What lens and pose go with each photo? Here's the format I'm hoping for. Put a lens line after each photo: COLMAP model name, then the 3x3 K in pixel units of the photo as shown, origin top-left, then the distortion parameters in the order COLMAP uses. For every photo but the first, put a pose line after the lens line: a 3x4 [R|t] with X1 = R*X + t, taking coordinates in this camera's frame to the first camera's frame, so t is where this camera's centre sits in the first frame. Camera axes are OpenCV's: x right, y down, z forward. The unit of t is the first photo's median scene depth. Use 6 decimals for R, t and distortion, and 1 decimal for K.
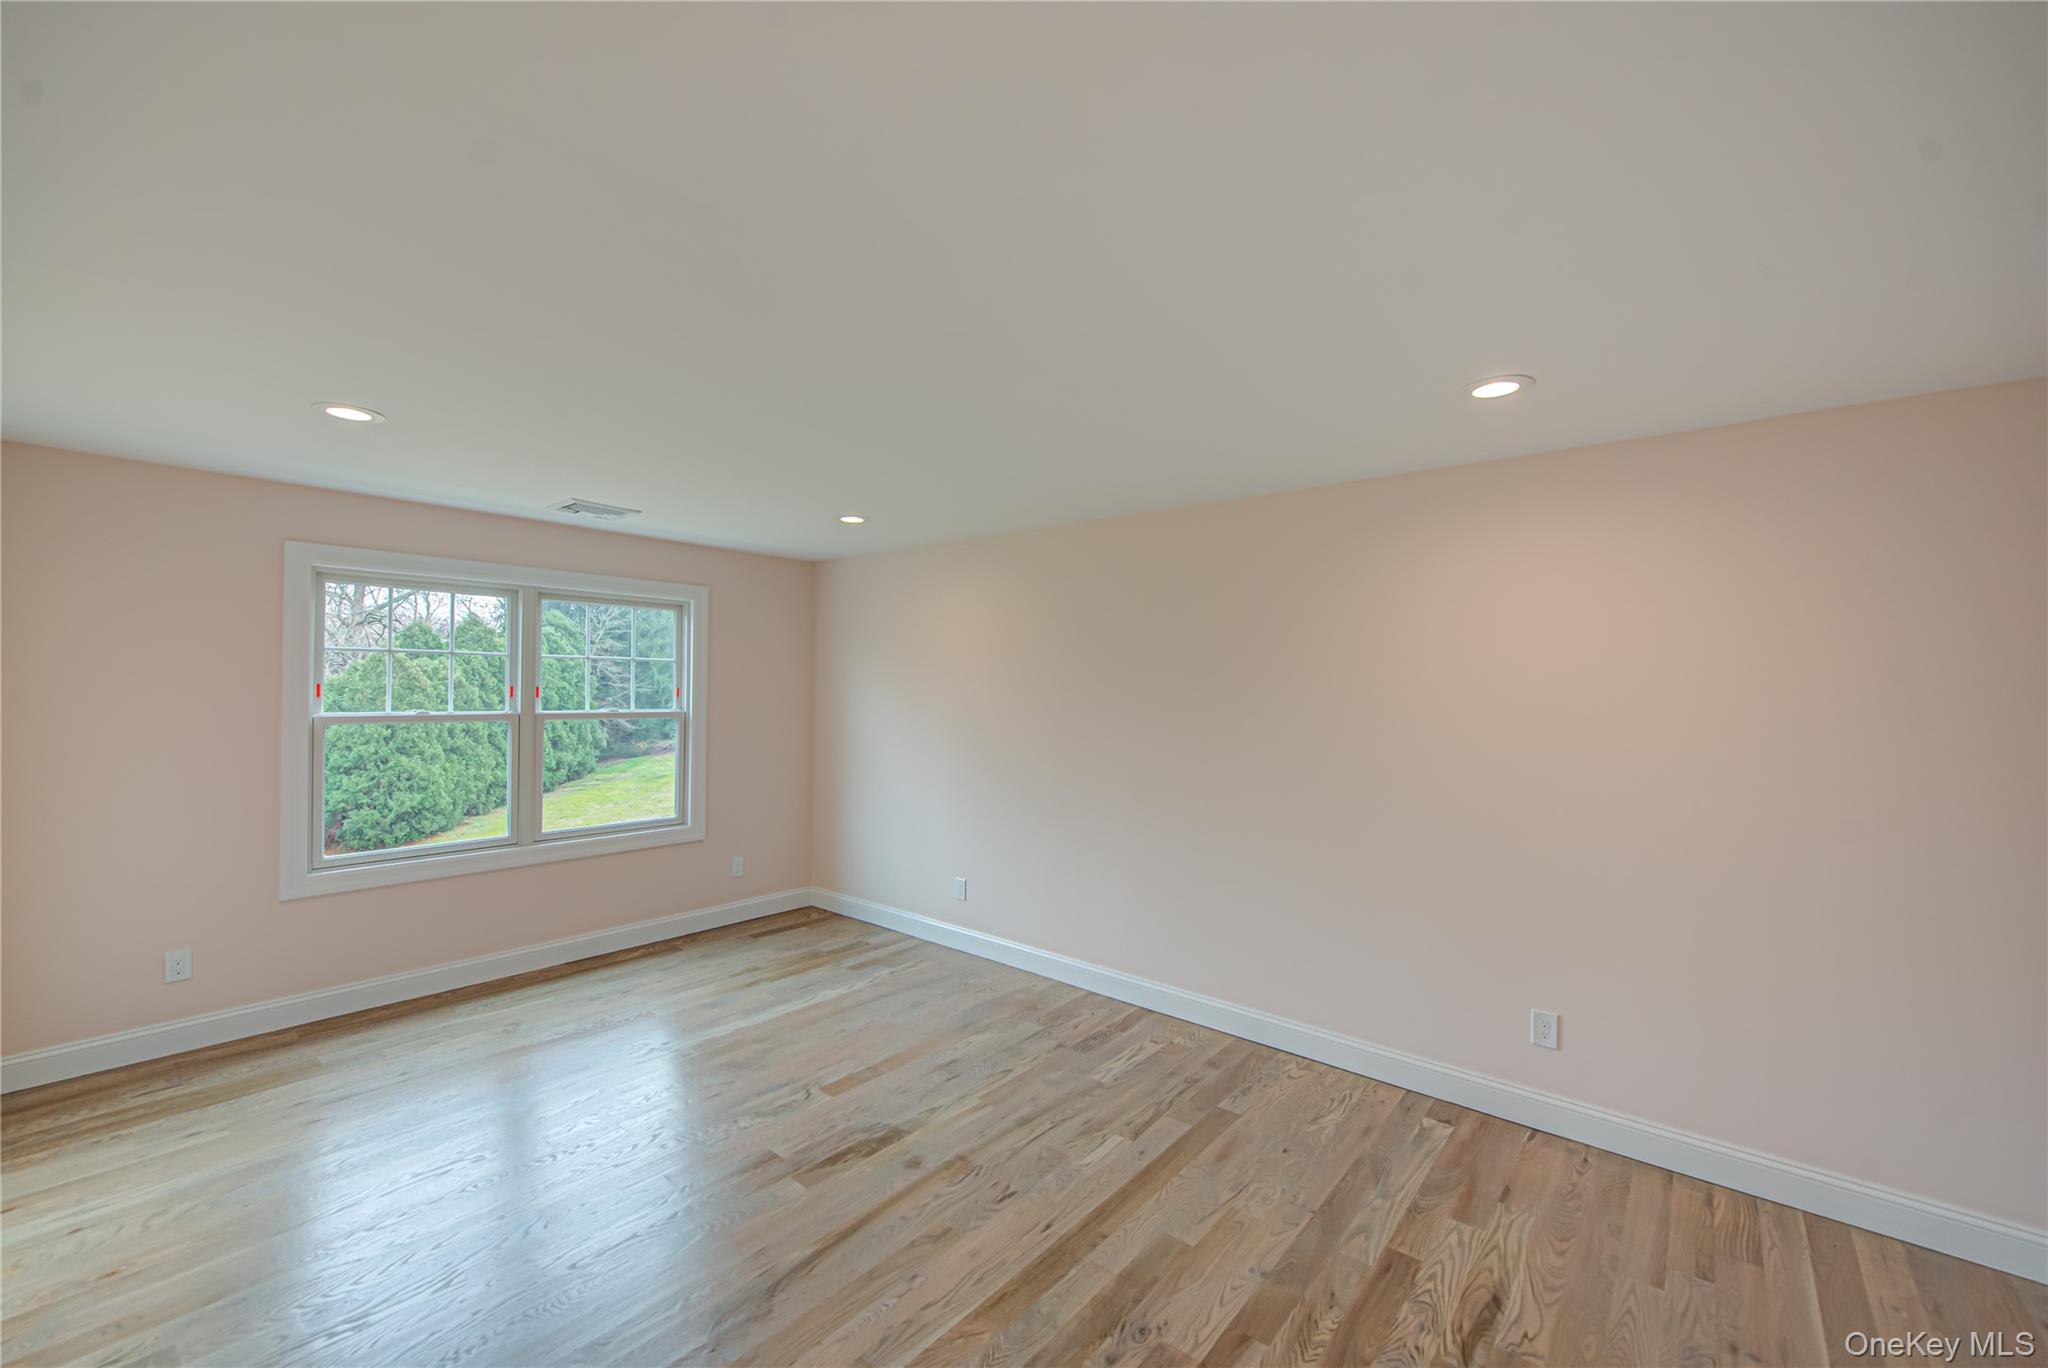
lens RADIAL K [[800.7, 0, 1056.9], [0, 800.7, 676.6], [0, 0, 1]] dist [0.002475, -0.002415]
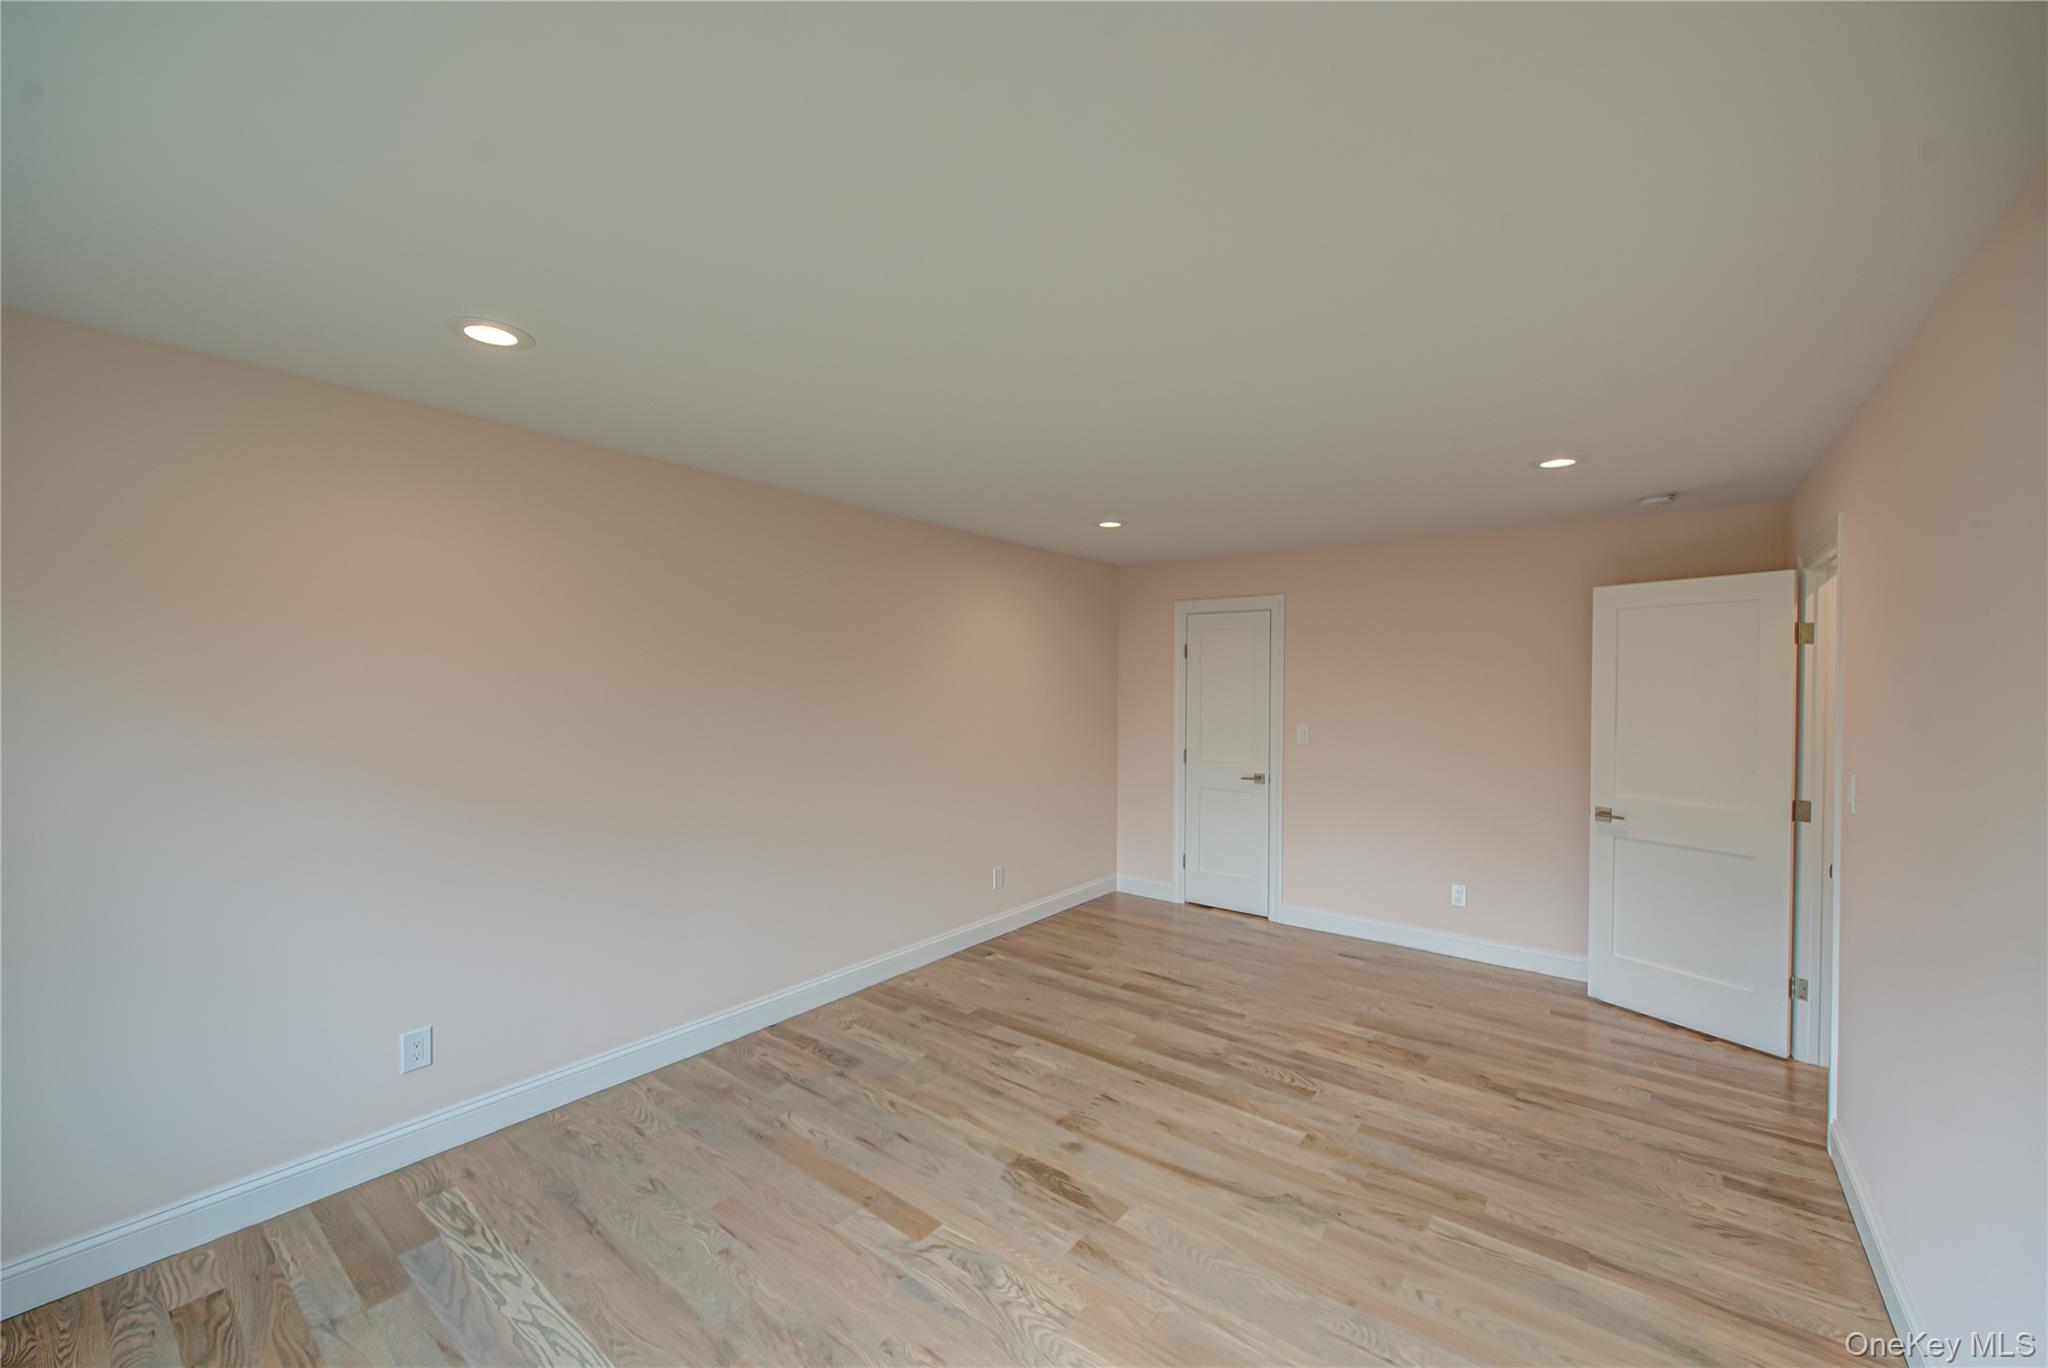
lens RADIAL K [[800.7, 0, 1029.7], [0, 800.7, 682.4], [0, 0, 1]] dist [0.002475, -0.002415]
pose [[-0.029890, -0.013163, 0.999467, -1.046522], [-0.023800, 0.999639, 0.012453, 0.012971], [-0.999270, -0.023415, -0.030193, 0.980297]]
